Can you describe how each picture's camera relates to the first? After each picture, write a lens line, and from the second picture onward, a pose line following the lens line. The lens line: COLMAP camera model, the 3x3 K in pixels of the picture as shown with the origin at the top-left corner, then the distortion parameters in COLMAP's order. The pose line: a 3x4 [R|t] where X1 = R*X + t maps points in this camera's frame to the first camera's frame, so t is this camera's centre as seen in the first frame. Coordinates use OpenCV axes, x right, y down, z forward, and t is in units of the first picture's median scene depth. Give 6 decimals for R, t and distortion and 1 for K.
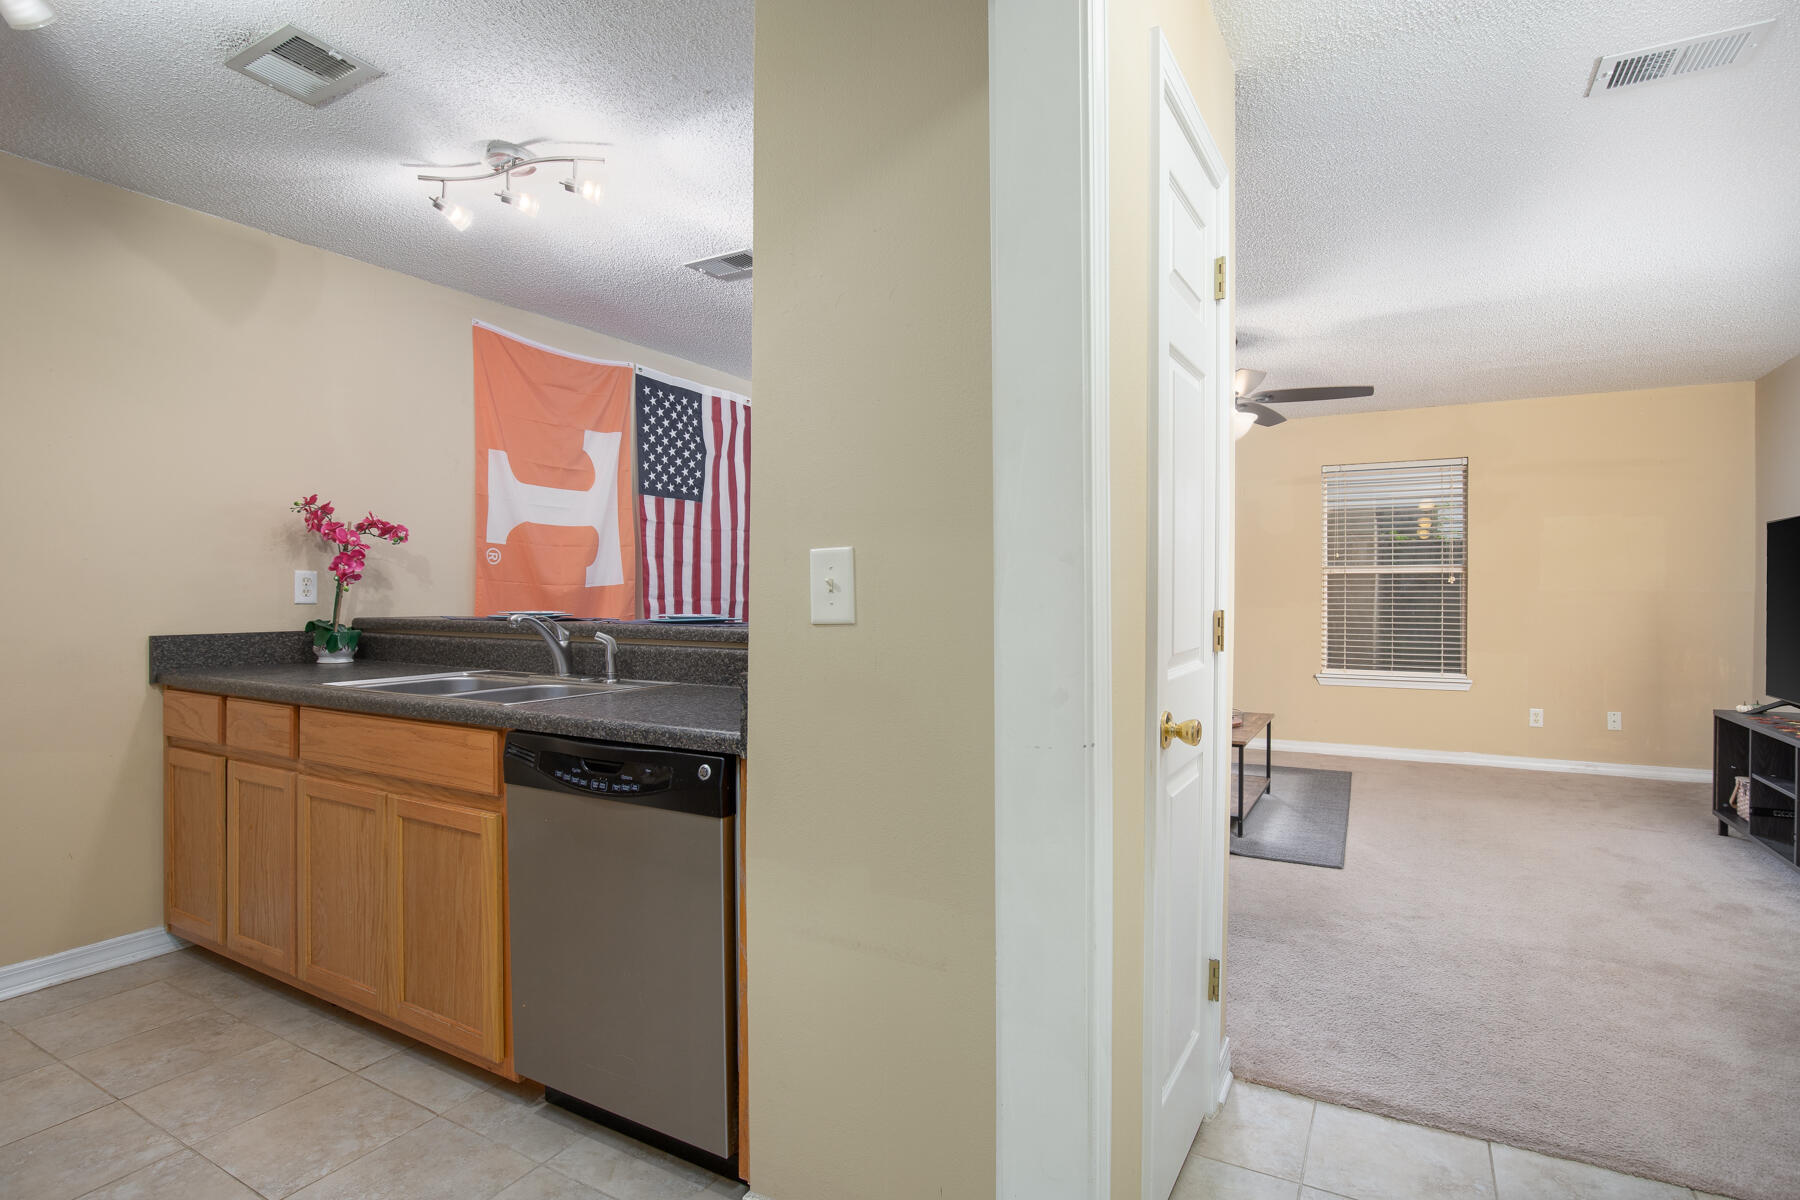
lens RADIAL K [[875.0, 0, 920.9], [0, 875.0, 591.3], [0, 0, 1]] dist [-0.025017, 0.002345]
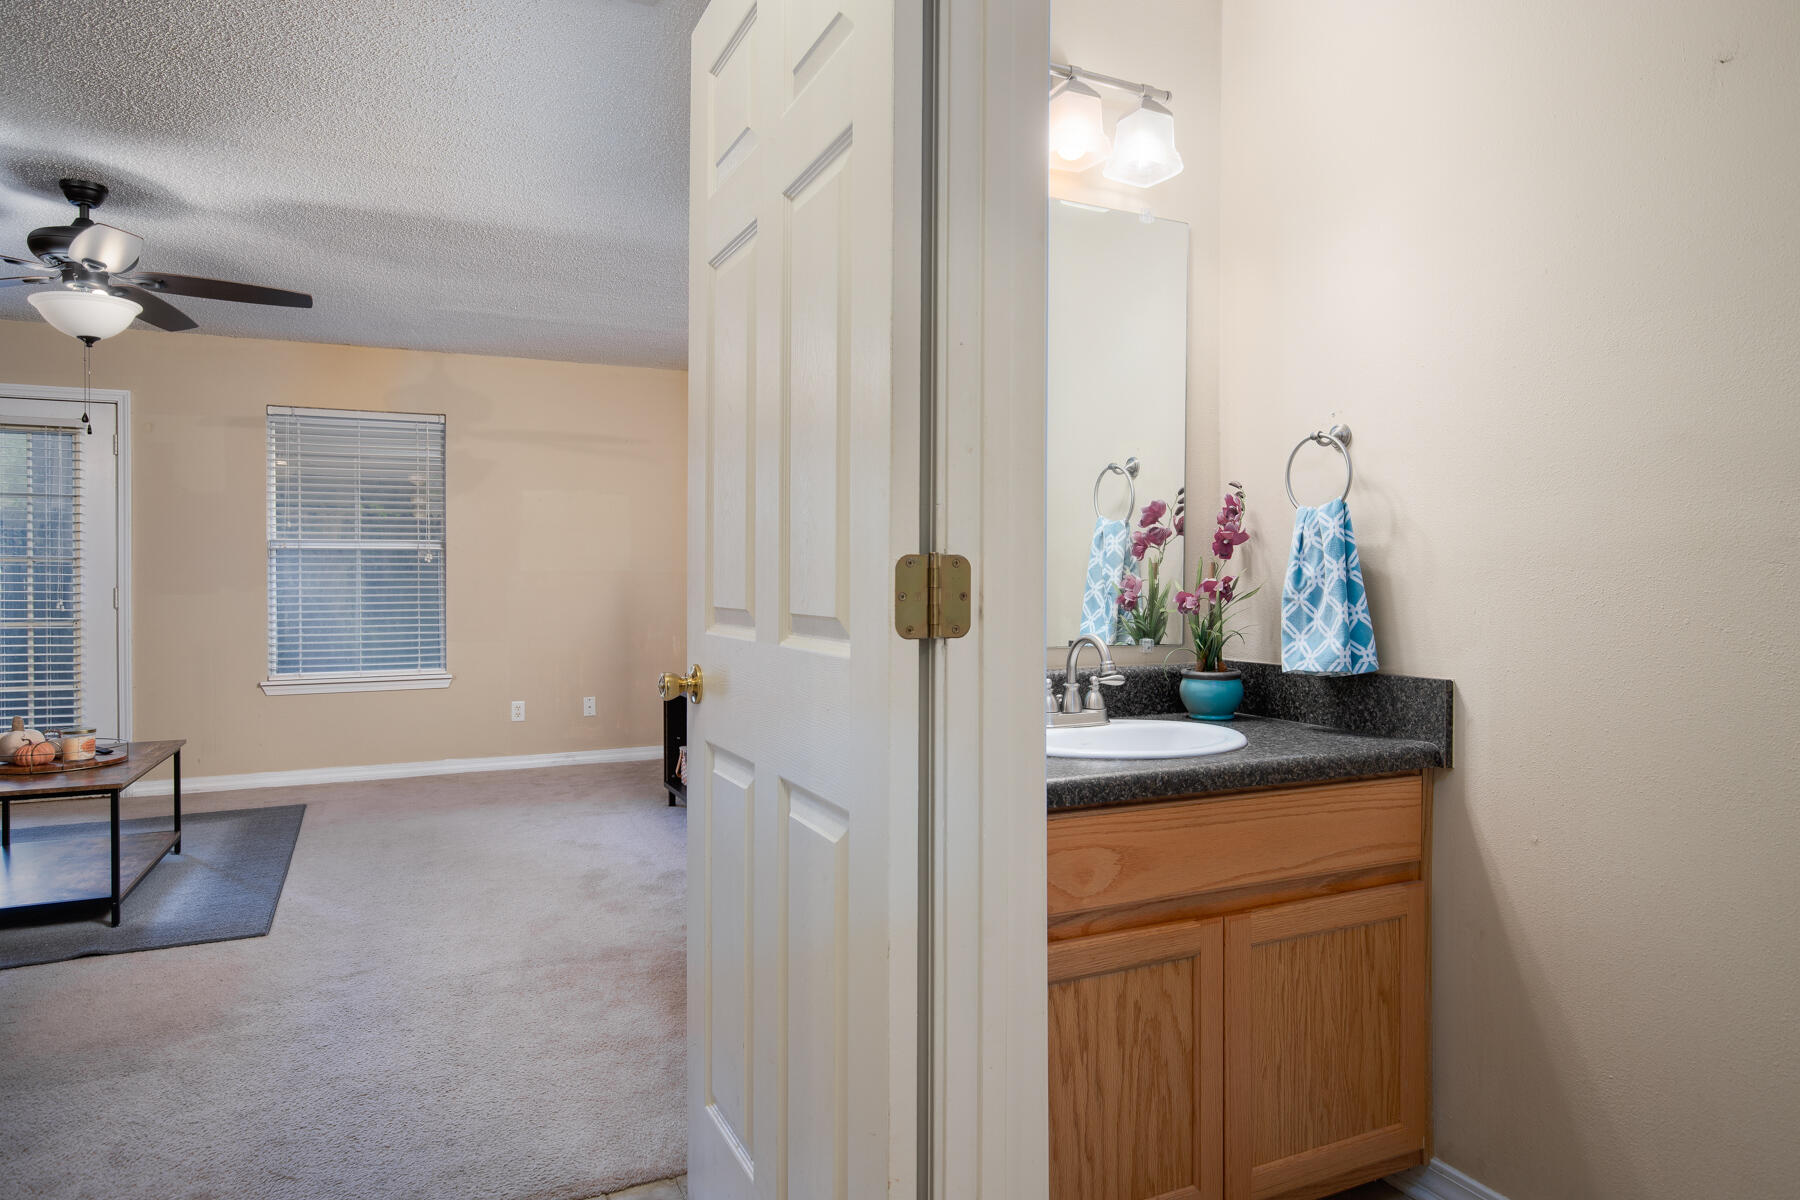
lens RADIAL K [[1064.6, 0, 883.2], [0, 1064.6, 590.4], [0, 0, 1]] dist [-0.005041, 0.004107]
pose [[0.601586, -0.007363, 0.798774, 0.075060], [0.004164, 0.999973, 0.006082, 0.020971], [-0.798797, -0.000333, 0.601600, 0.032696]]
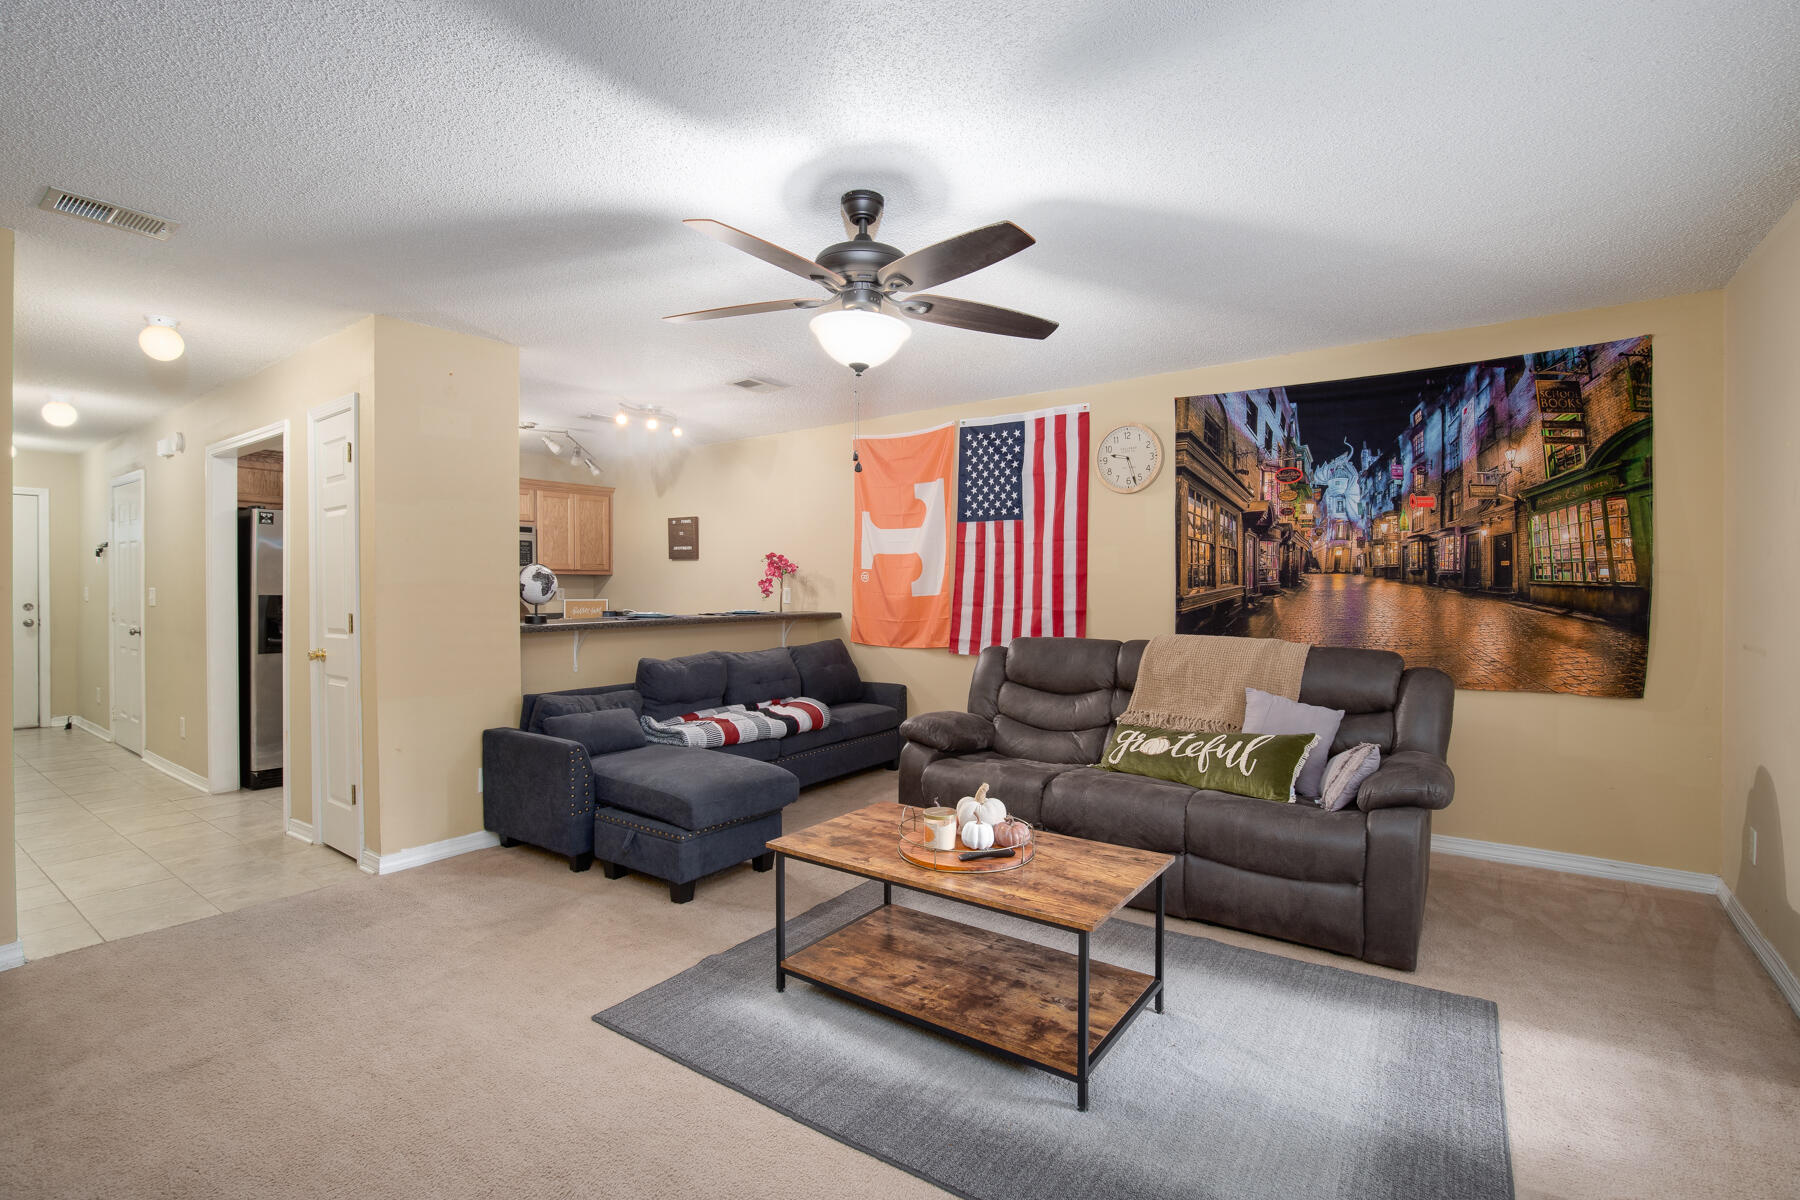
lens RADIAL K [[894.5, 0, 938.3], [0, 894.5, 586.5], [0, 0, 1]] dist [-0.028077, 0.004900]
pose [[-0.127299, -0.002698, -0.991861, 1.195656], [-0.002119, 0.999995, -0.002448, -0.019882], [0.991862, 0.001790, -0.127304, 1.409606]]
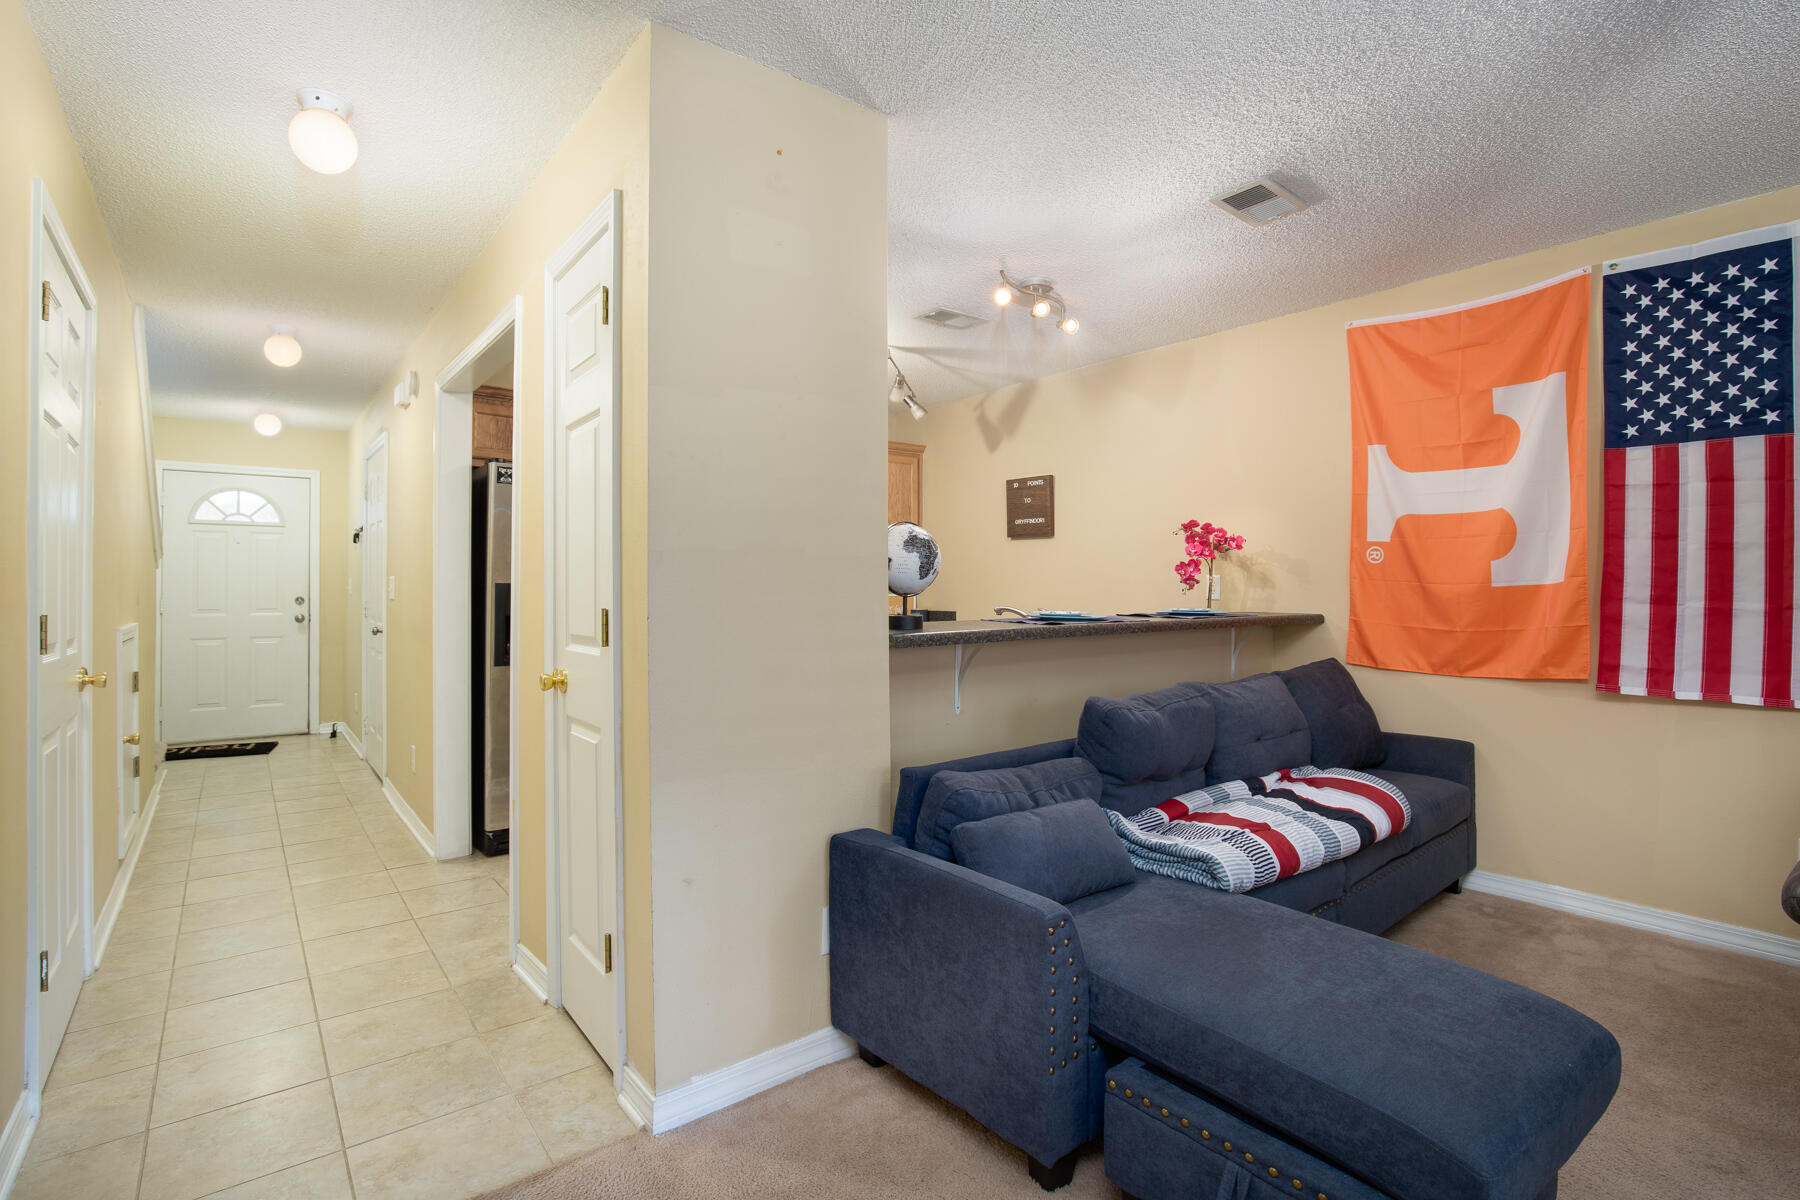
lens RADIAL K [[894.5, 0, 905.4], [0, 894.5, 573.0], [0, 0, 1]] dist [-0.028077, 0.004900]
pose [[-0.391483, -0.017932, -0.920010, 0.650544], [-0.003188, 0.999831, -0.018131, -0.000809], [0.920180, -0.004165, -0.391474, 0.948083]]
